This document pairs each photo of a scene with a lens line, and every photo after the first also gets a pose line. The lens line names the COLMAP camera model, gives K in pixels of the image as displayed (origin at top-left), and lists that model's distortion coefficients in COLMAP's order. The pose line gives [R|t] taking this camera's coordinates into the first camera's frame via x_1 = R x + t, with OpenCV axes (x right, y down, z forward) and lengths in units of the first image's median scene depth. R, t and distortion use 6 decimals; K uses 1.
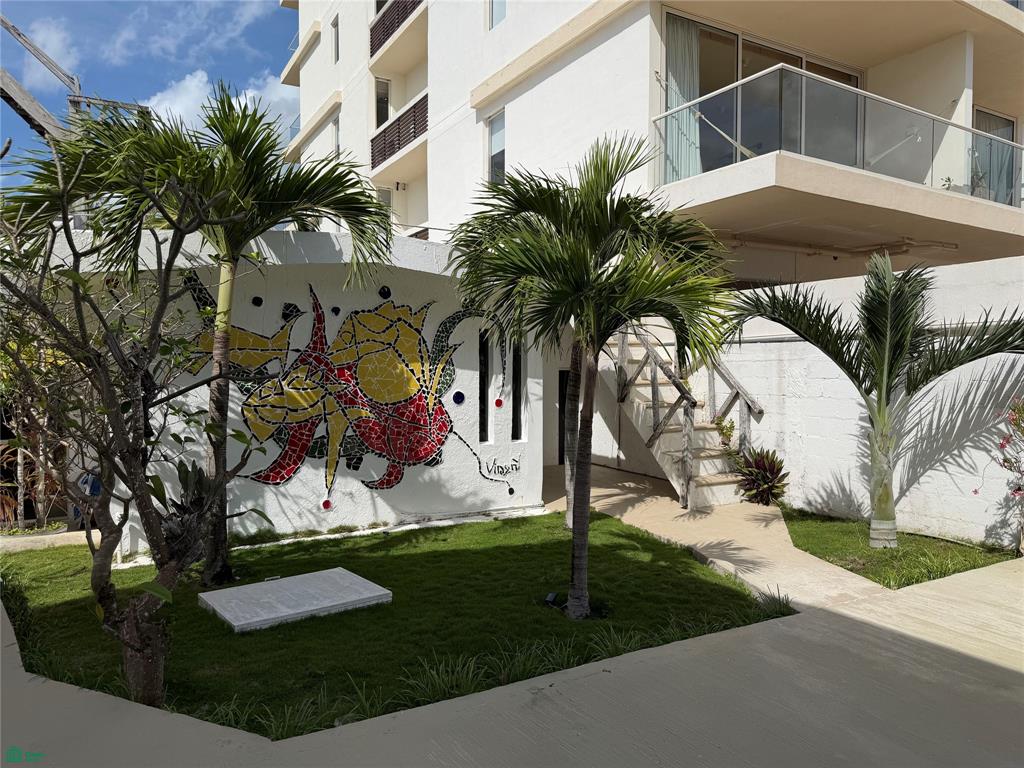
lens RADIAL K [[705.3, 0, 516.1], [0, 705.3, 402.7], [0, 0, 1]] dist [0.000629, -0.002378]
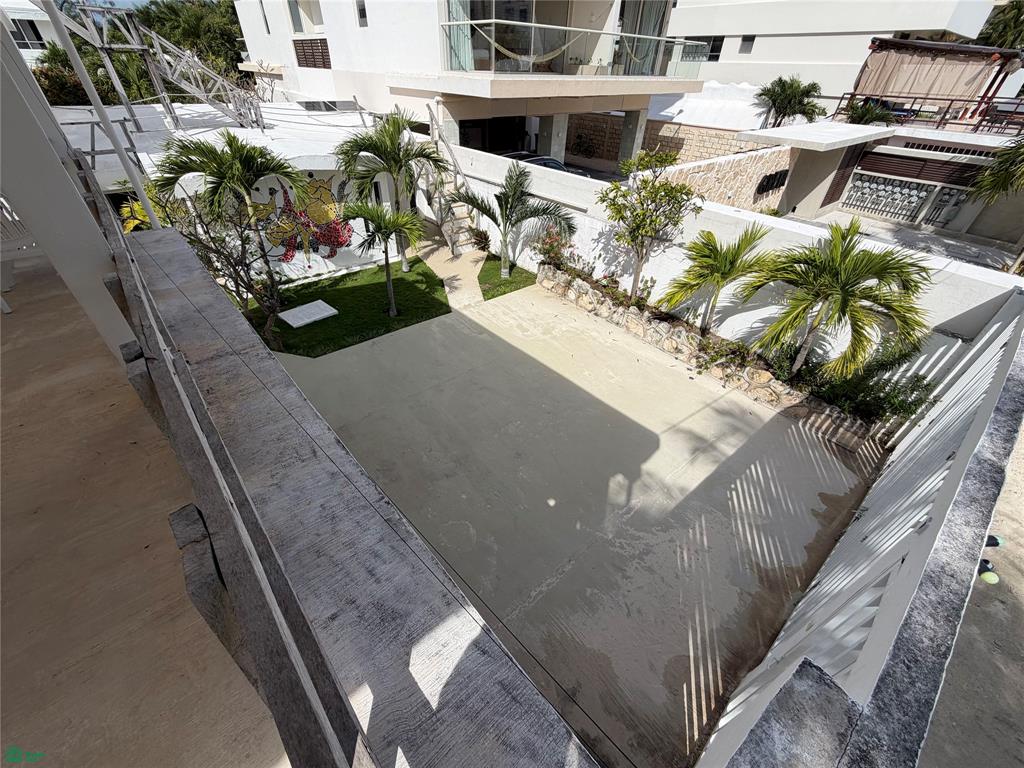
lens RADIAL K [[405.8, 0, 505.0], [0, 405.8, 383.1], [0, 0, 1]] dist [-0.000675, -0.000416]
pose [[0.987501, -0.080547, 0.135480, 0.225146], [-0.013989, 0.811380, 0.584351, -0.413149], [-0.156993, -0.578942, 0.800112, -0.615785]]
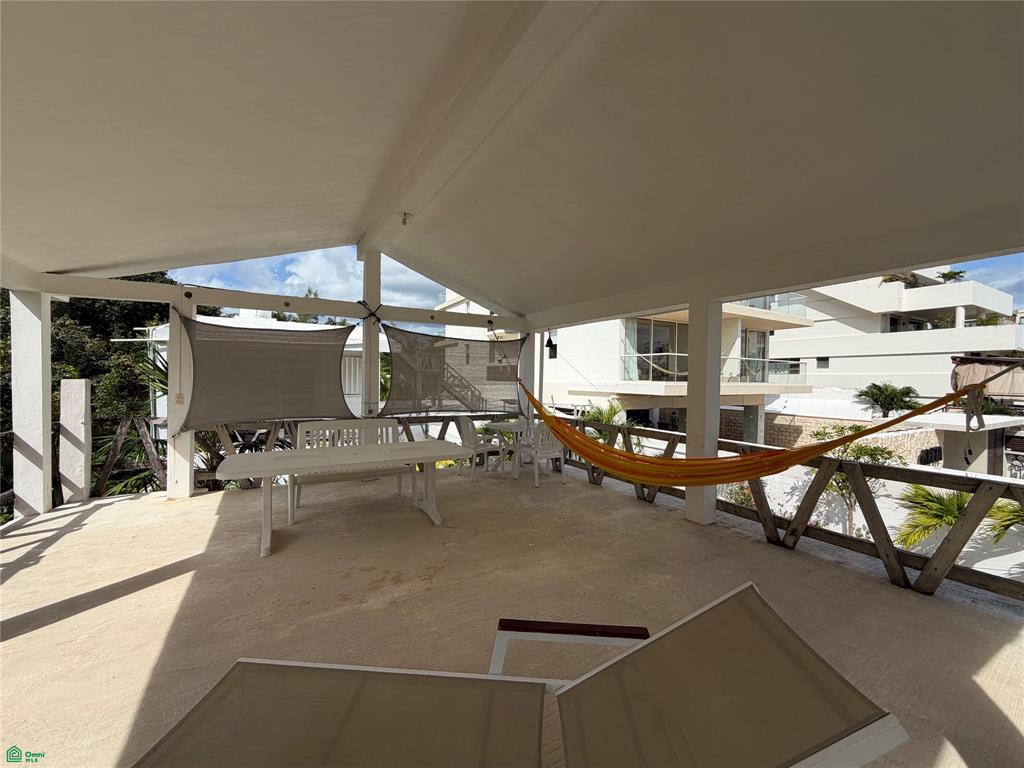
lens RADIAL K [[405.8, 0, 505.0], [0, 405.8, 383.1], [0, 0, 1]] dist [-0.000675, -0.000416]
pose [[0.999332, 0.010271, -0.035067, -0.312095], [-0.011342, 0.999471, -0.030484, -0.379549], [0.034735, 0.030861, 0.998920, -0.930202]]
